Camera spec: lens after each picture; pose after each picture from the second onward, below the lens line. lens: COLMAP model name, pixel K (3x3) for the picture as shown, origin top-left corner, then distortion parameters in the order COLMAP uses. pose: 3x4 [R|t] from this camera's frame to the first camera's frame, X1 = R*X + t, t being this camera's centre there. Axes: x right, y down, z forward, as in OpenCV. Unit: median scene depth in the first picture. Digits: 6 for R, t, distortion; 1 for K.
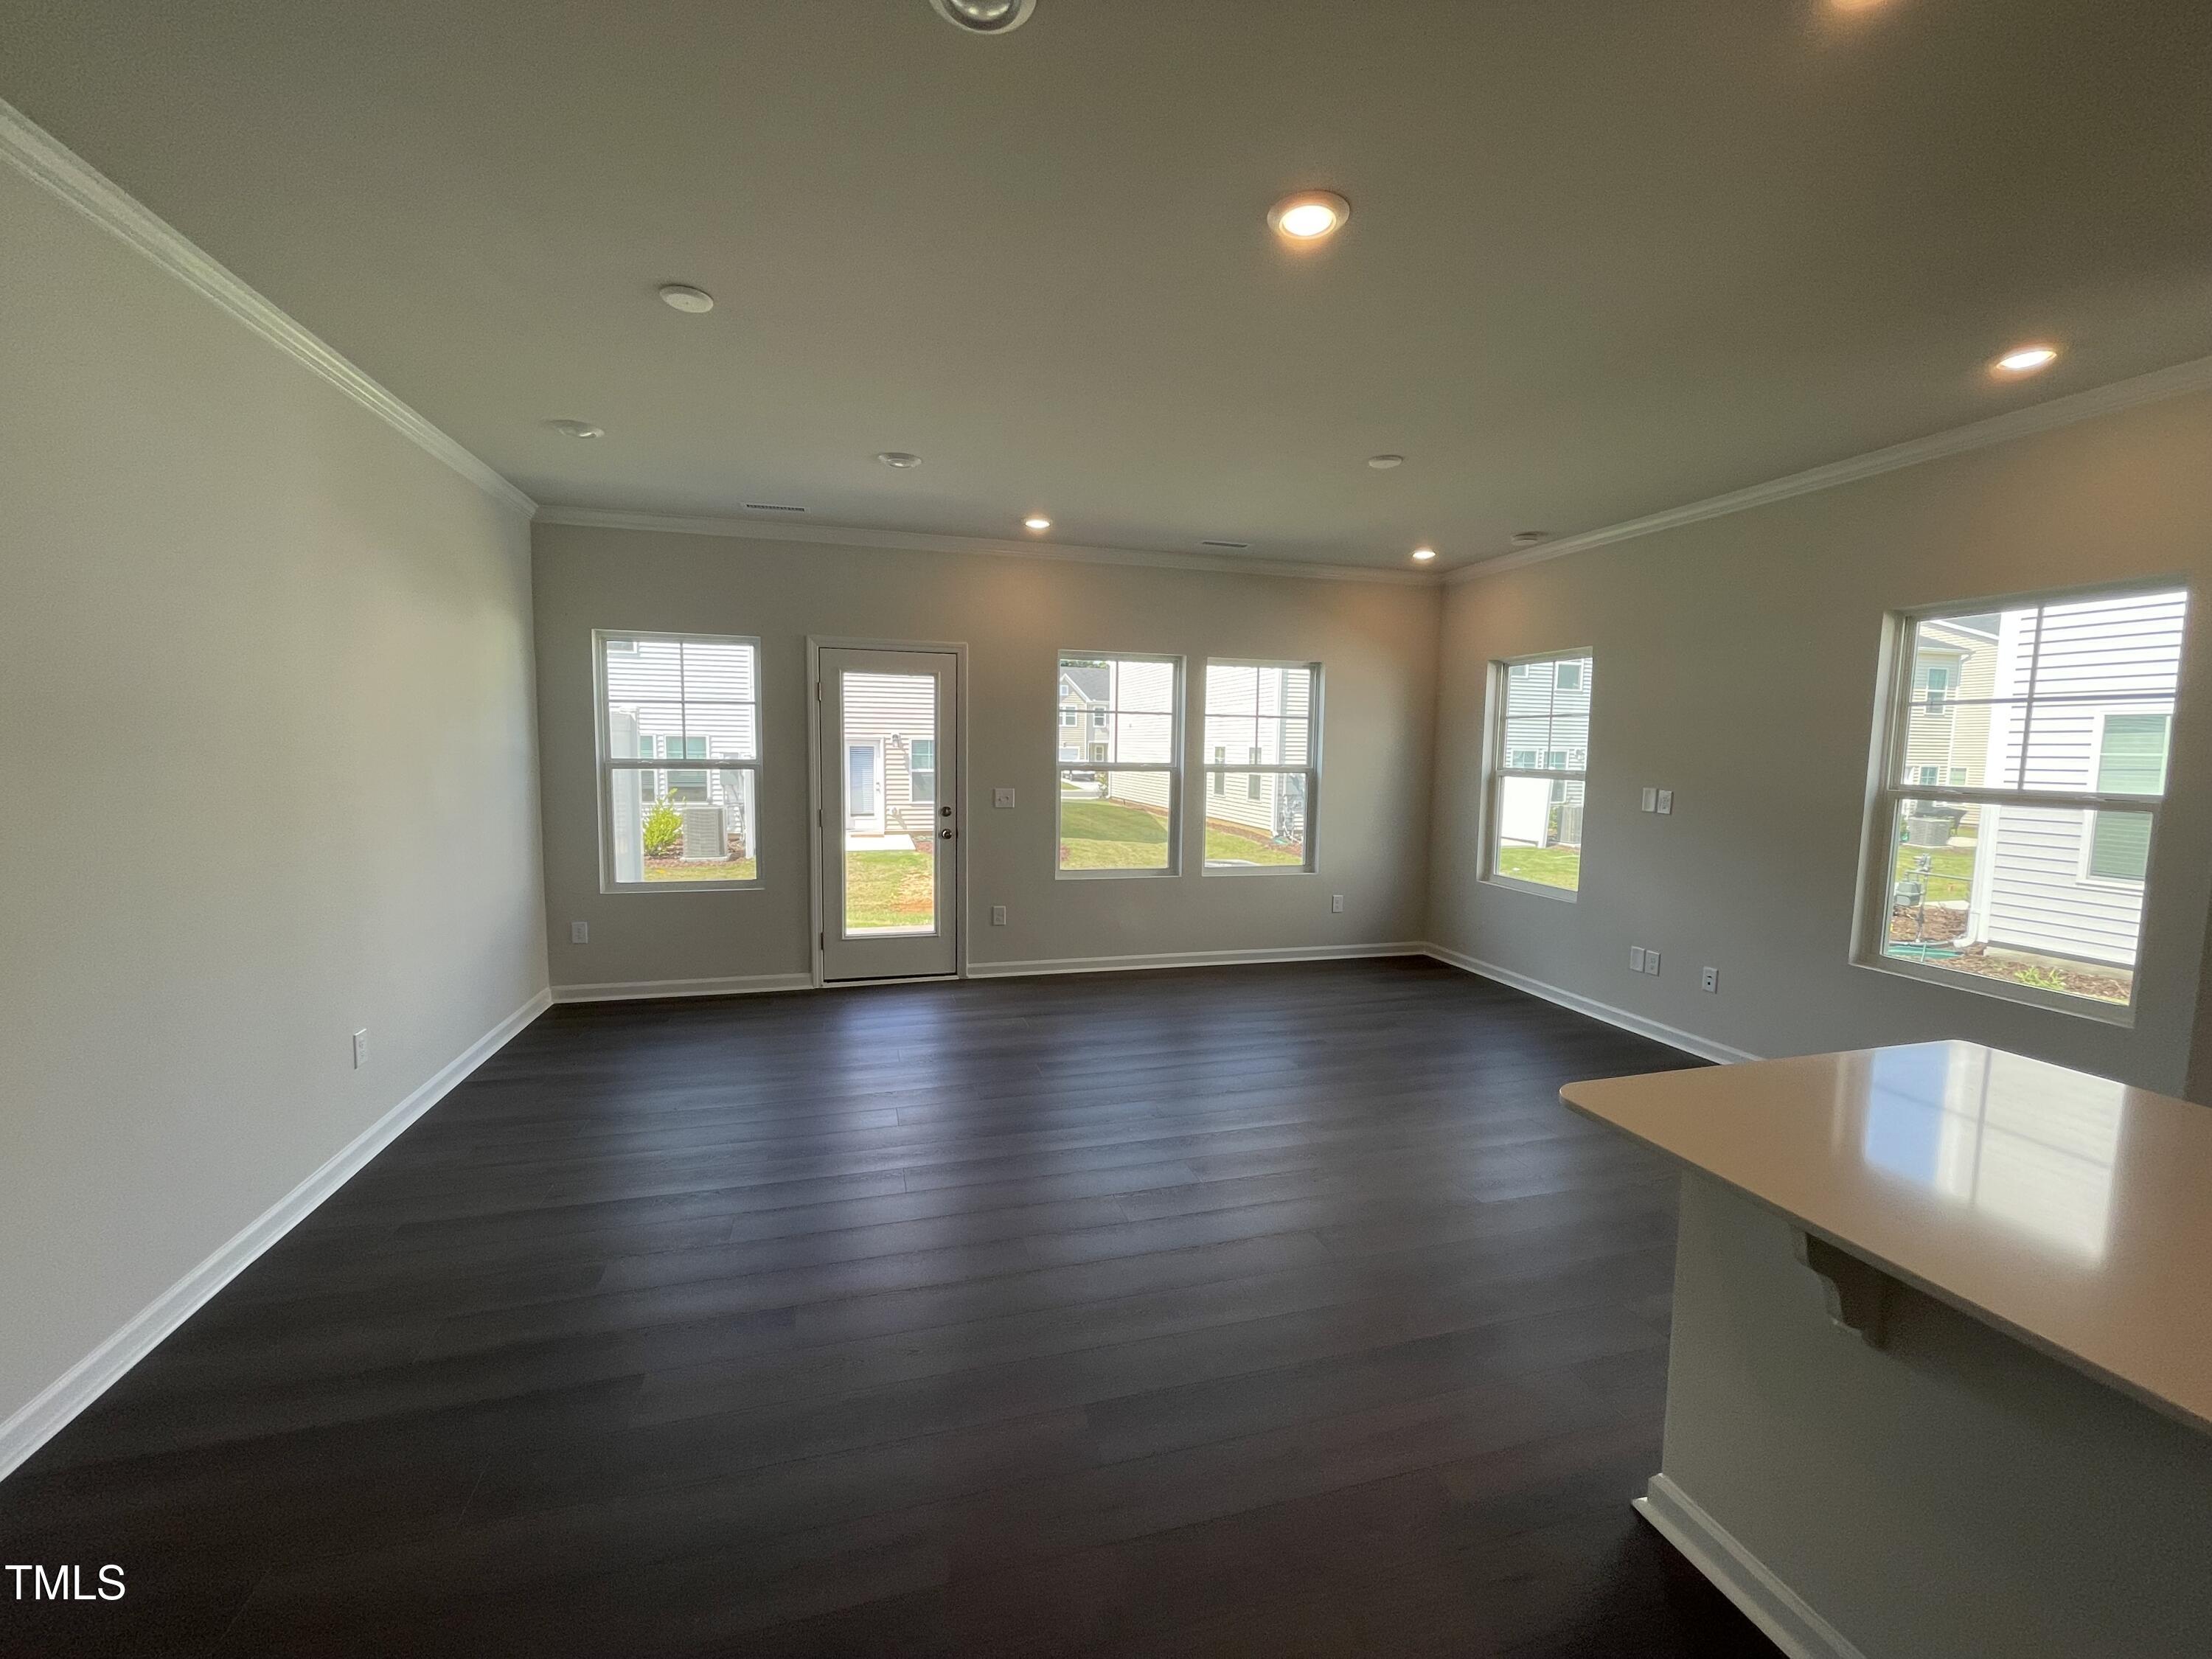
lens RADIAL K [[894.4, 0, 1106.6], [0, 894.4, 830.3], [0, 0, 1]] dist [-0.002340, 0.001664]
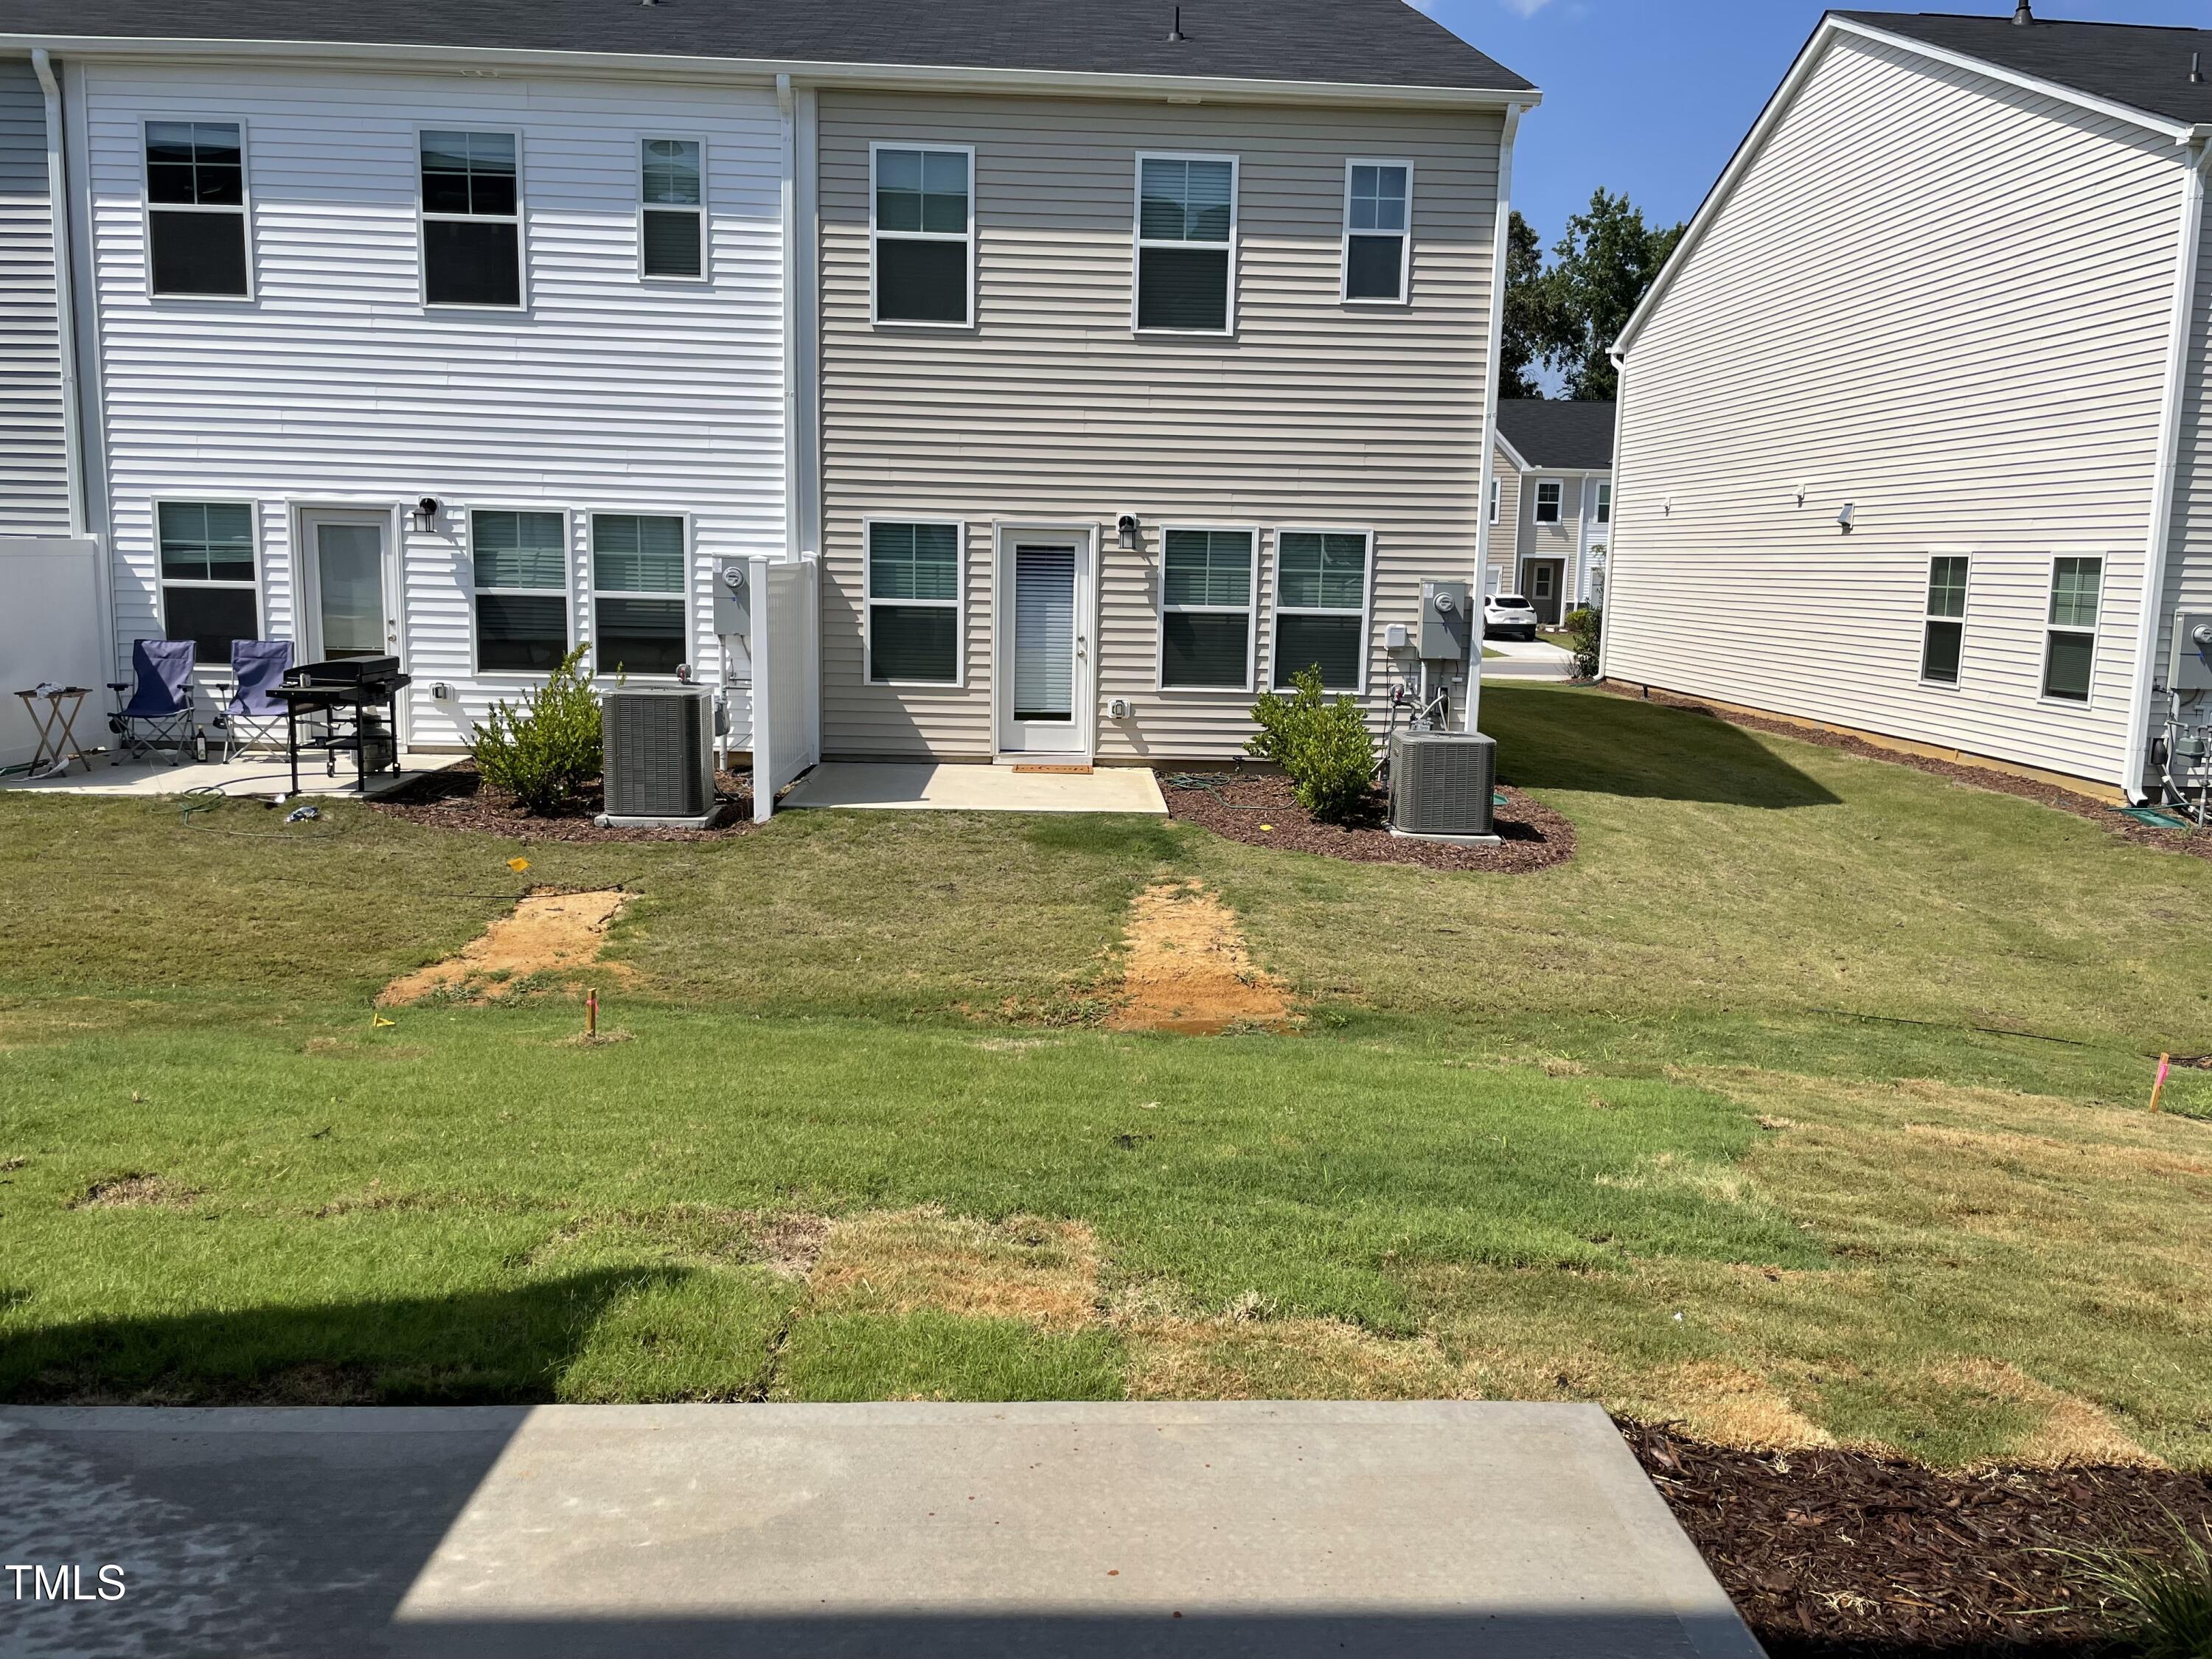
lens RADIAL K [[1674.8, 0, 1112.0], [0, 1674.8, 829.6], [0, 0, 1]] dist [0.013260, 0.001943]
pose [[0.971816, 0.044622, -0.231478, -0.294452], [-0.030687, 0.997513, 0.063457, -0.068164], [0.233734, -0.054565, 0.970768, 1.230615]]
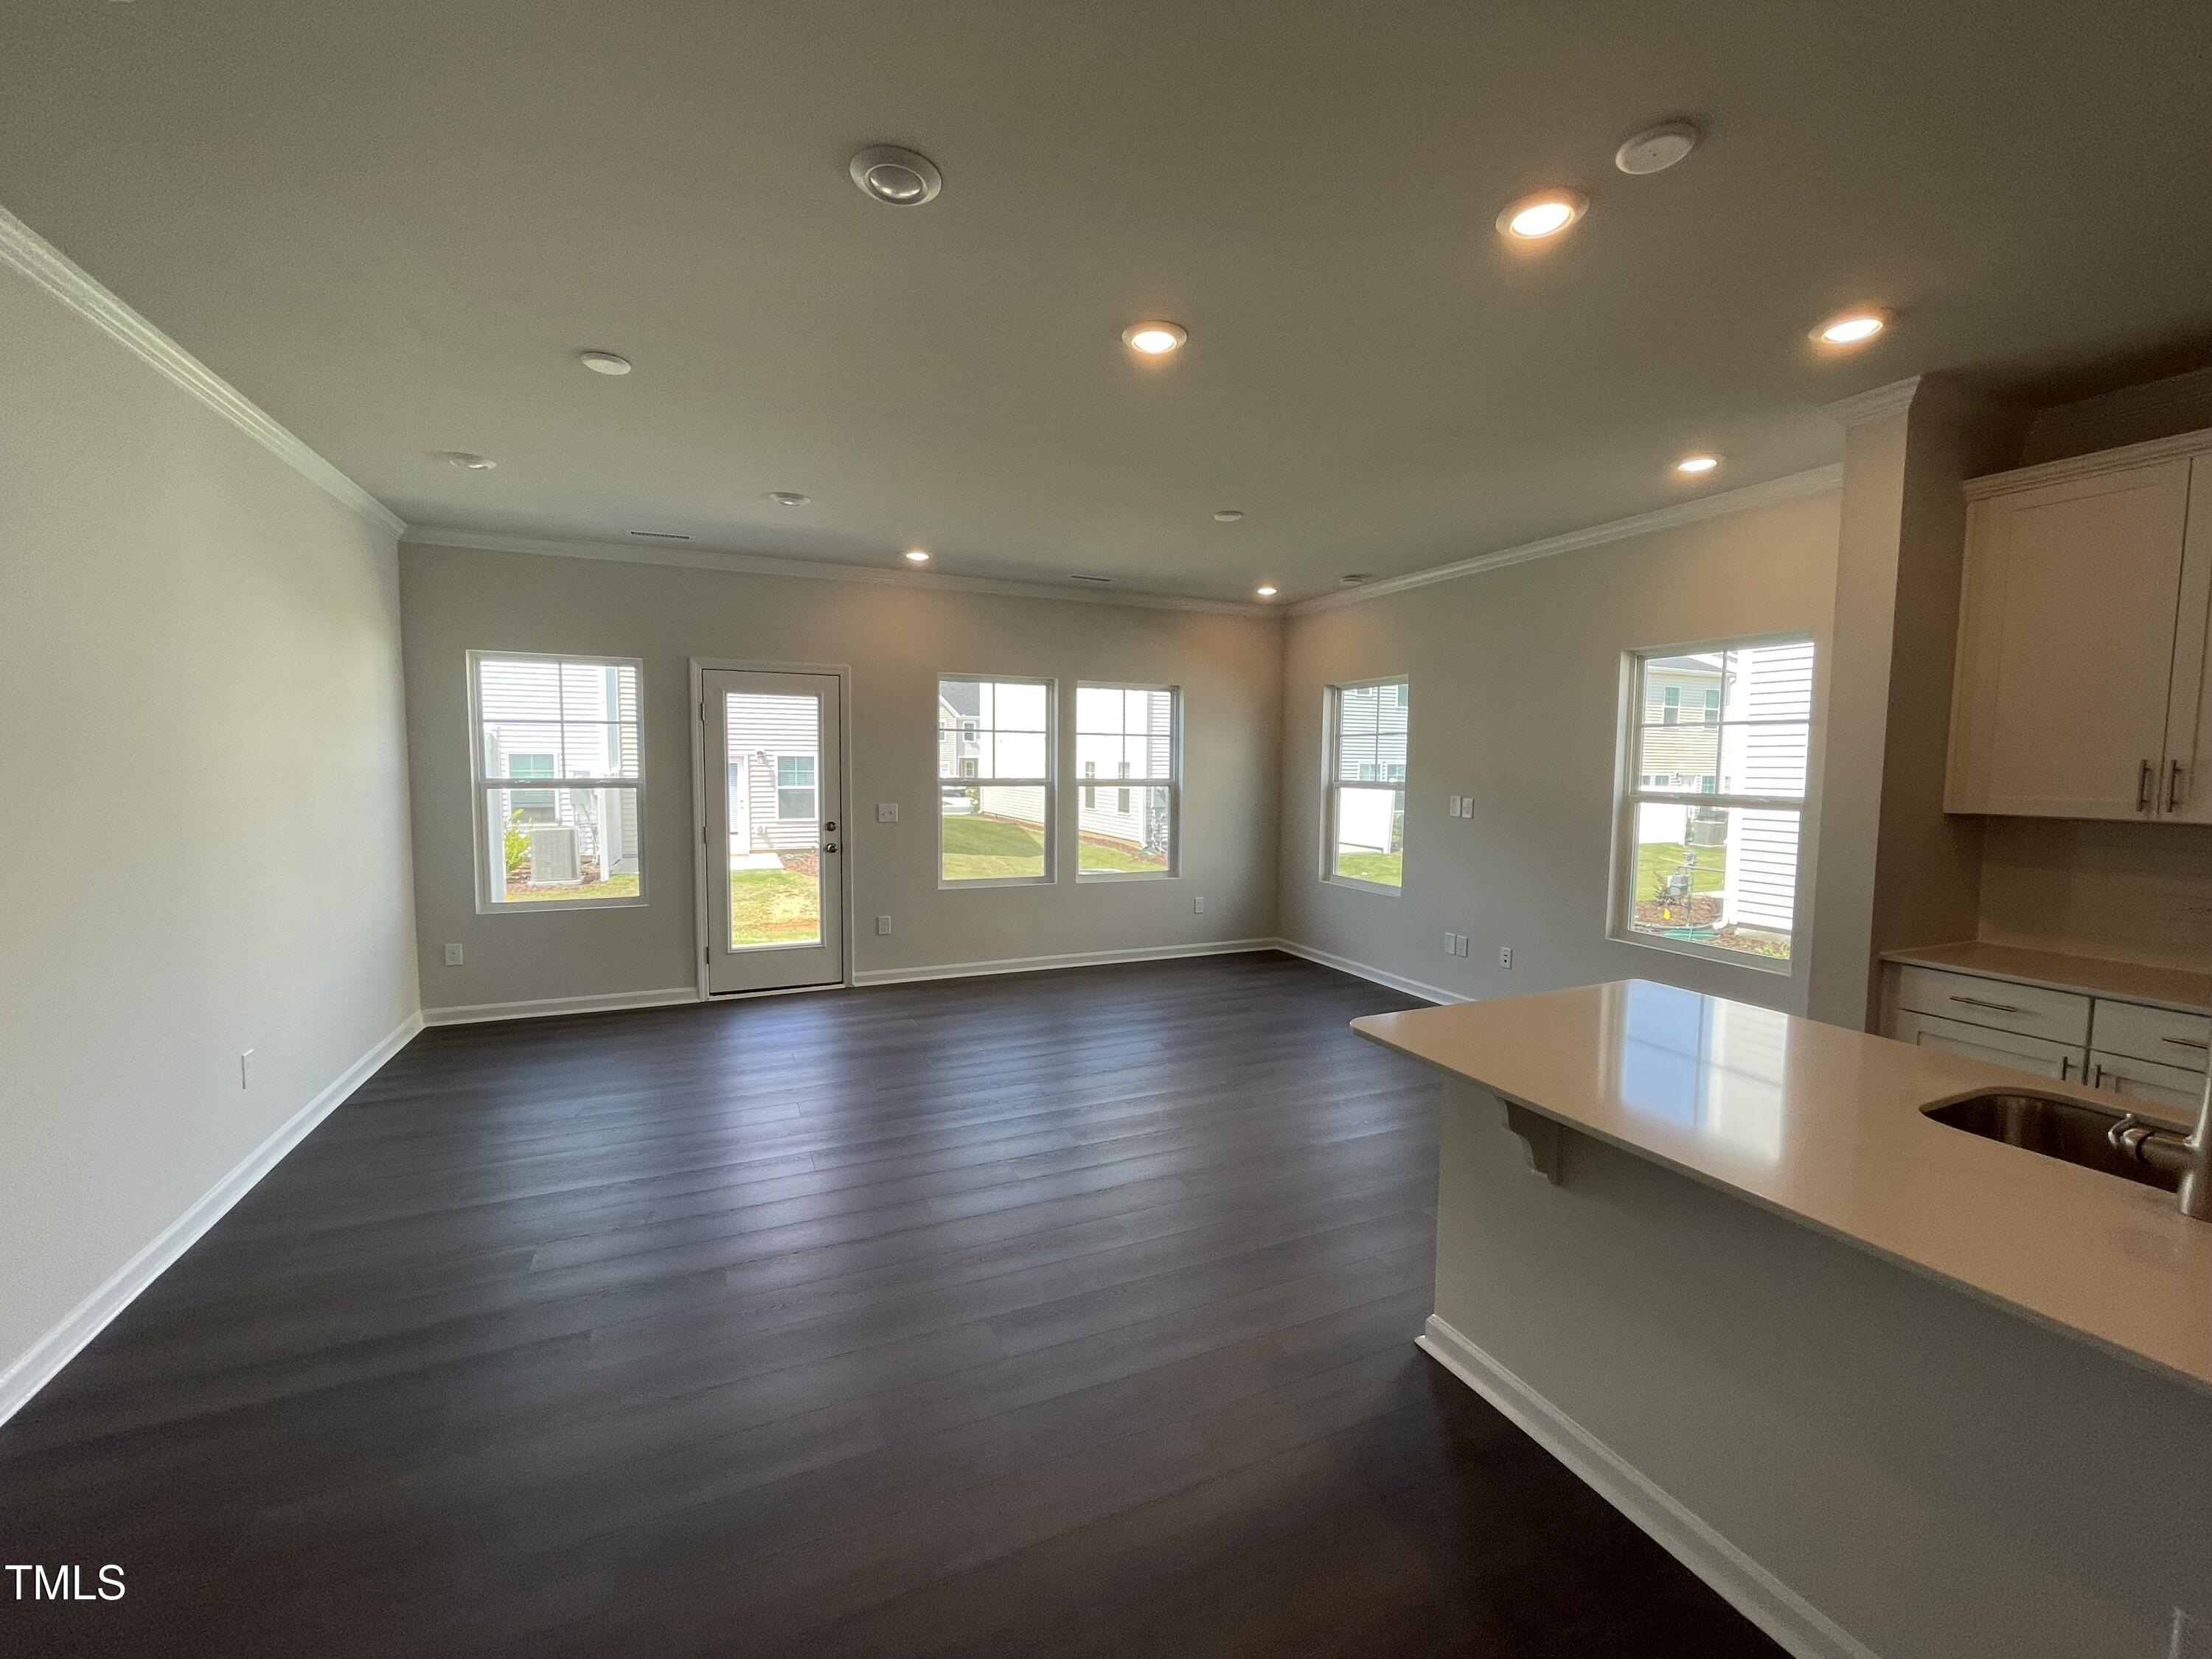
lens RADIAL K [[894.4, 0, 1096.5], [0, 894.4, 836.0], [0, 0, 1]] dist [-0.002340, 0.001664]
pose [[0.991082, -0.017128, 0.132147, -0.011157], [0.018448, 0.999791, -0.008771, 0.005387], [-0.131969, 0.011130, 0.991191, -0.079386]]
